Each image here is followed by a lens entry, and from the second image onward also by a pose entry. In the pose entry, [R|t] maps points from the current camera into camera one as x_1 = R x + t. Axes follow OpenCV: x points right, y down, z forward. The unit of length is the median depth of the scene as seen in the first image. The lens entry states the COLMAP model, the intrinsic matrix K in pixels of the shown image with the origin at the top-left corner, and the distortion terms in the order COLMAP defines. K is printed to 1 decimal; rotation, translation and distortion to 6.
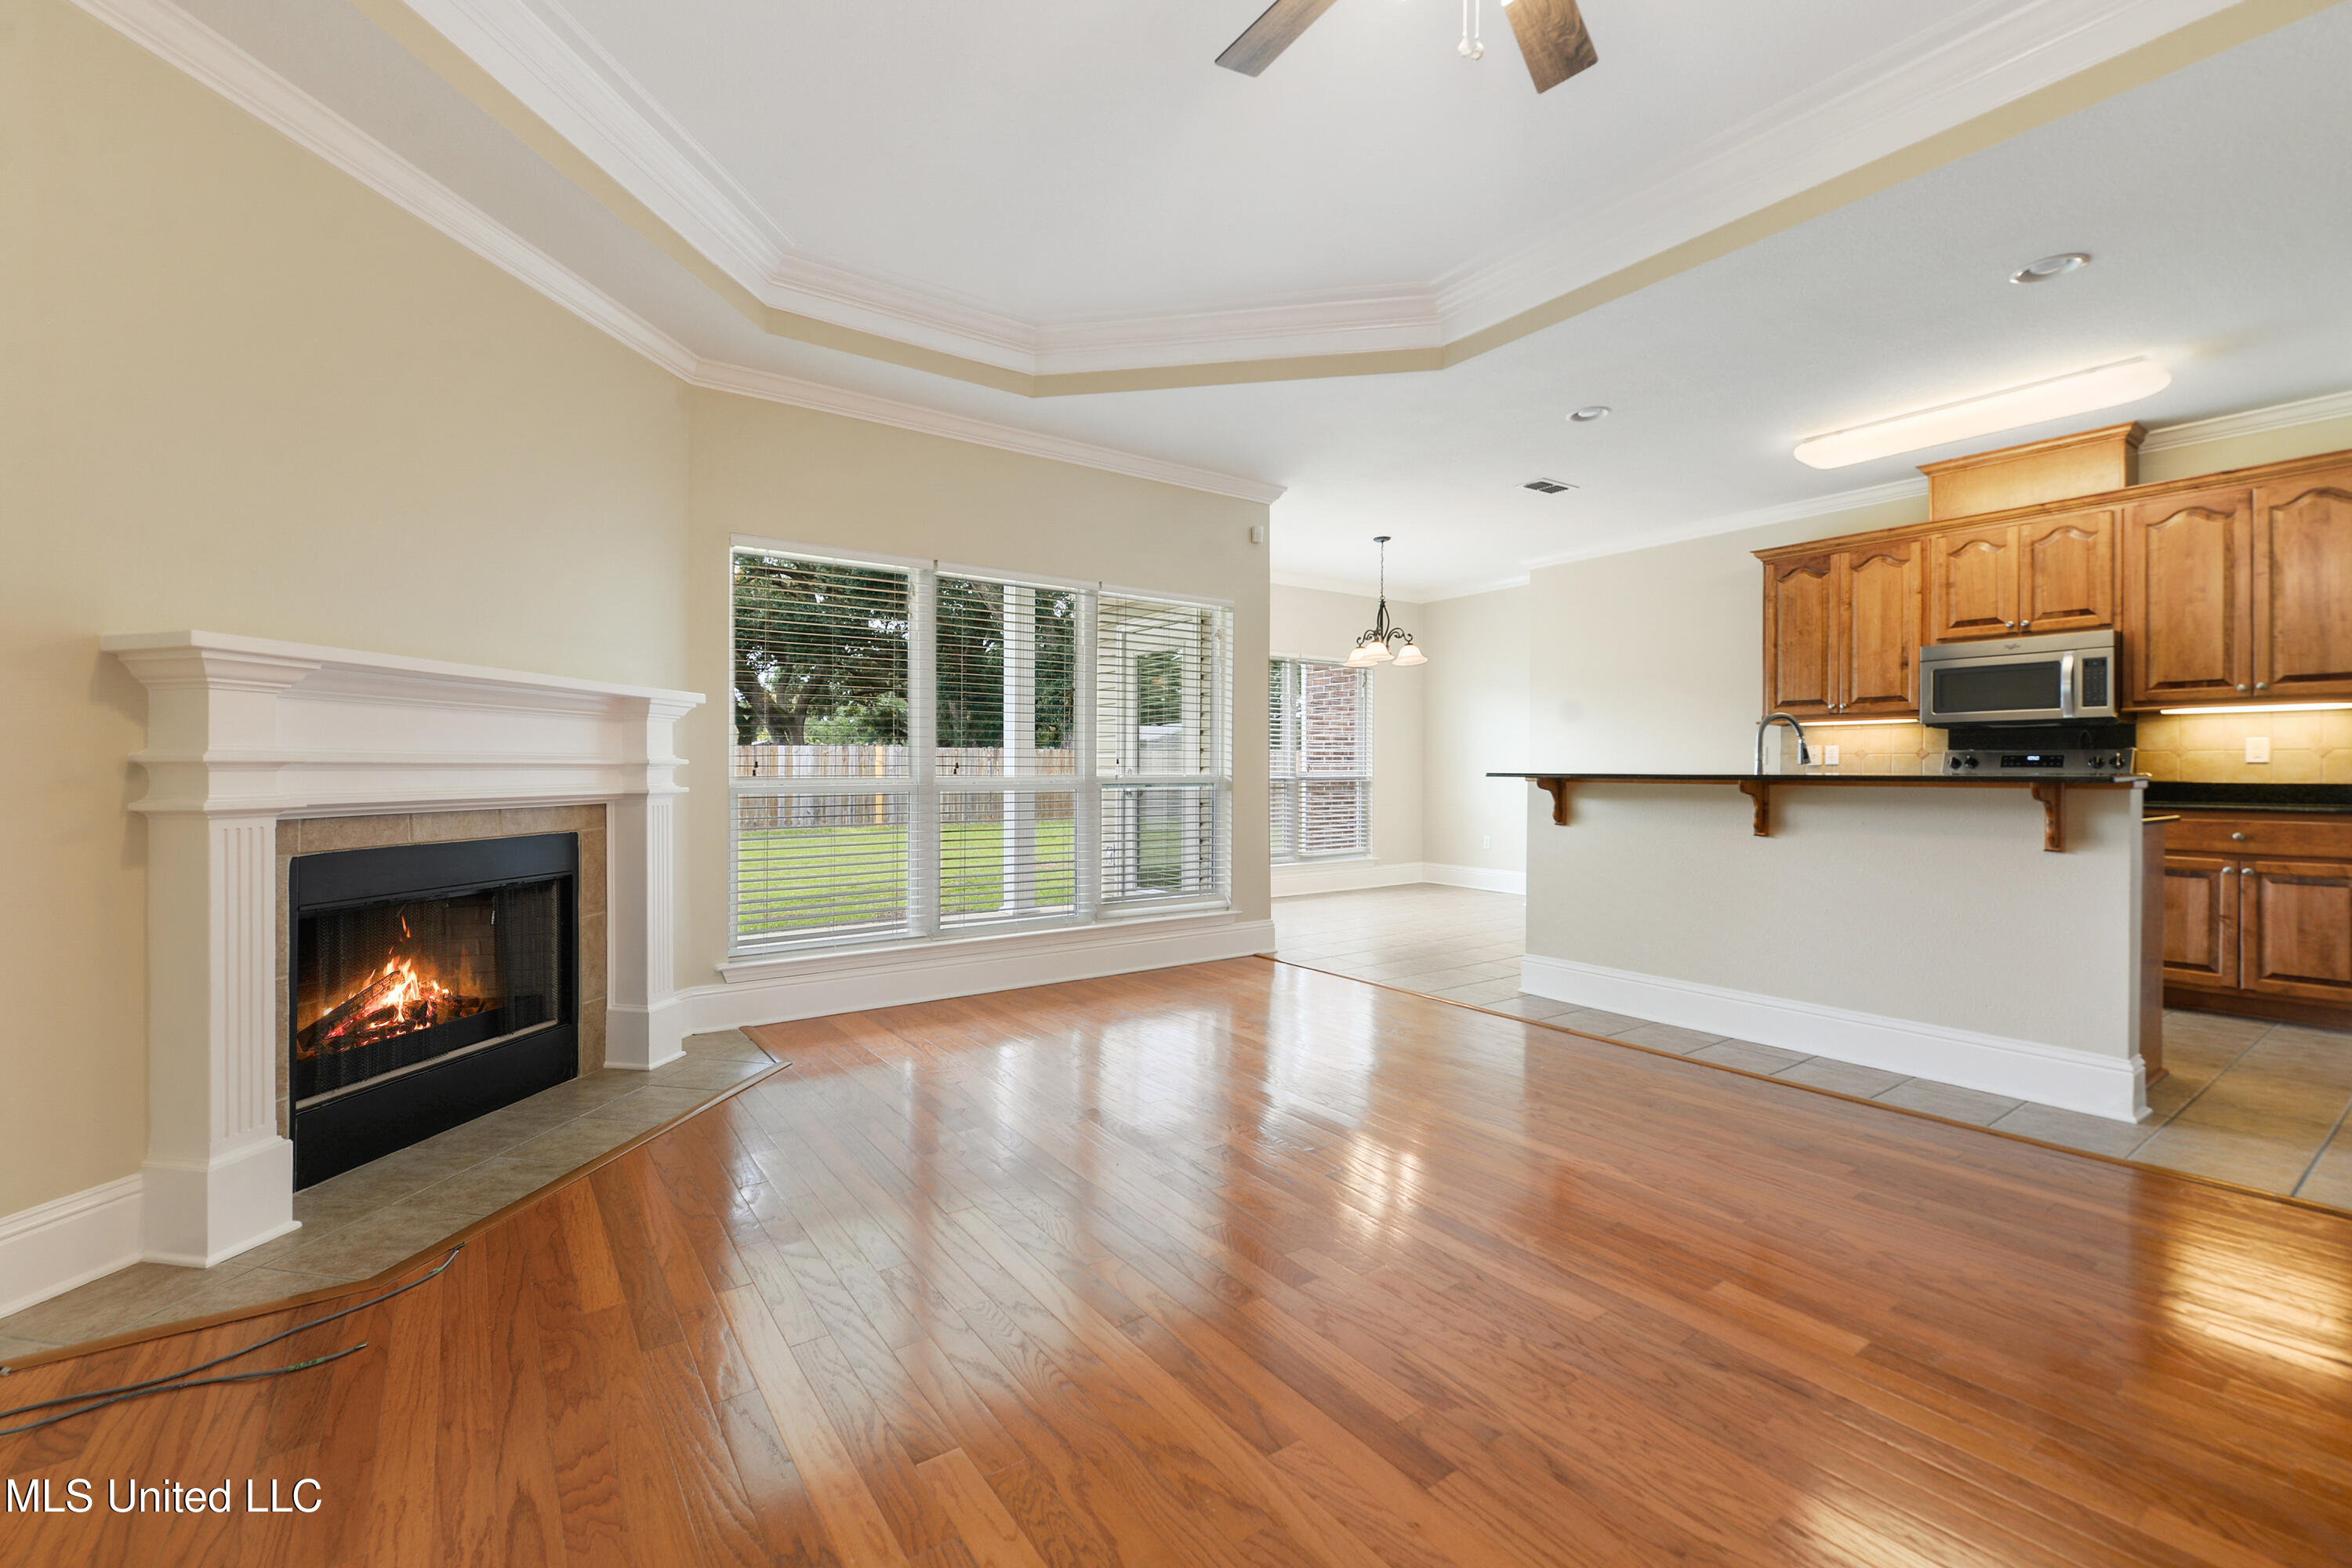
lens RADIAL K [[978.5, 0, 1129.0], [0, 978.5, 768.3], [0, 0, 1]] dist [0.003386, -0.002690]
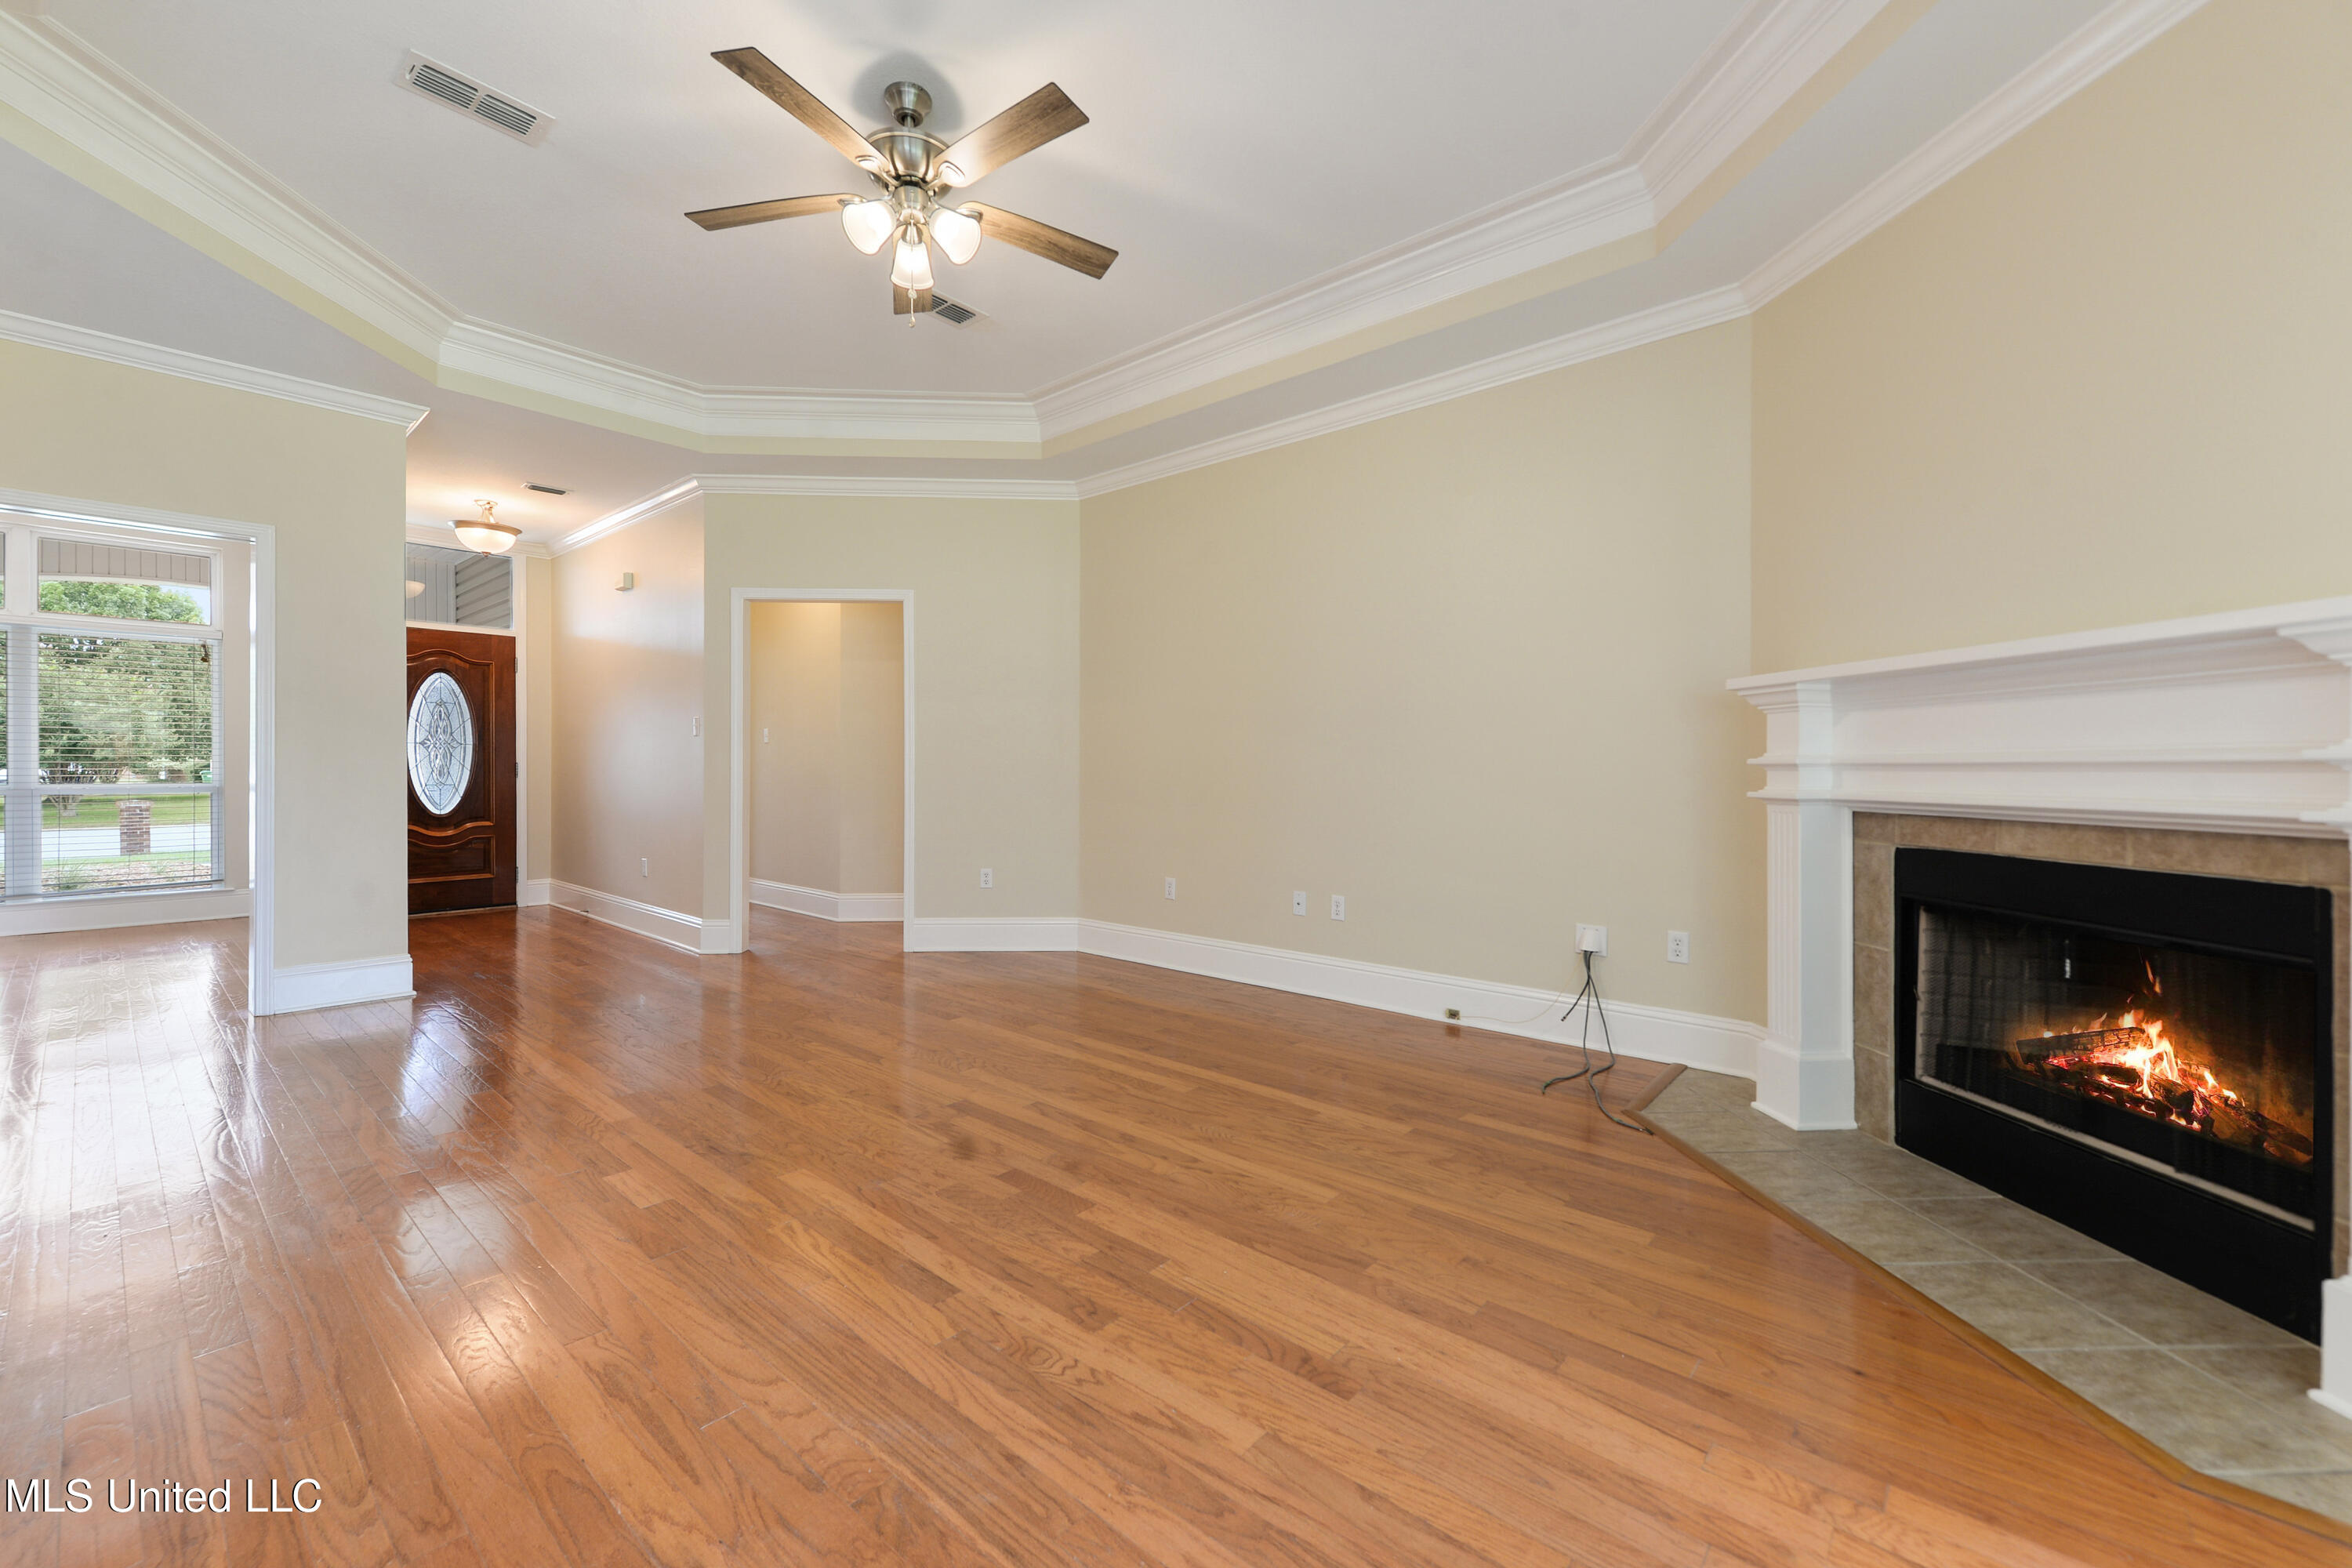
lens RADIAL K [[945.6, 0, 1147.7], [0, 945.6, 770.8], [0, 0, 1]] dist [0.009348, -0.001728]
pose [[-0.969862, -0.002841, -0.243639, 0.145679], [-0.003309, 0.999993, 0.001513, 0.001975], [0.243633, 0.002274, -0.969865, 1.083826]]
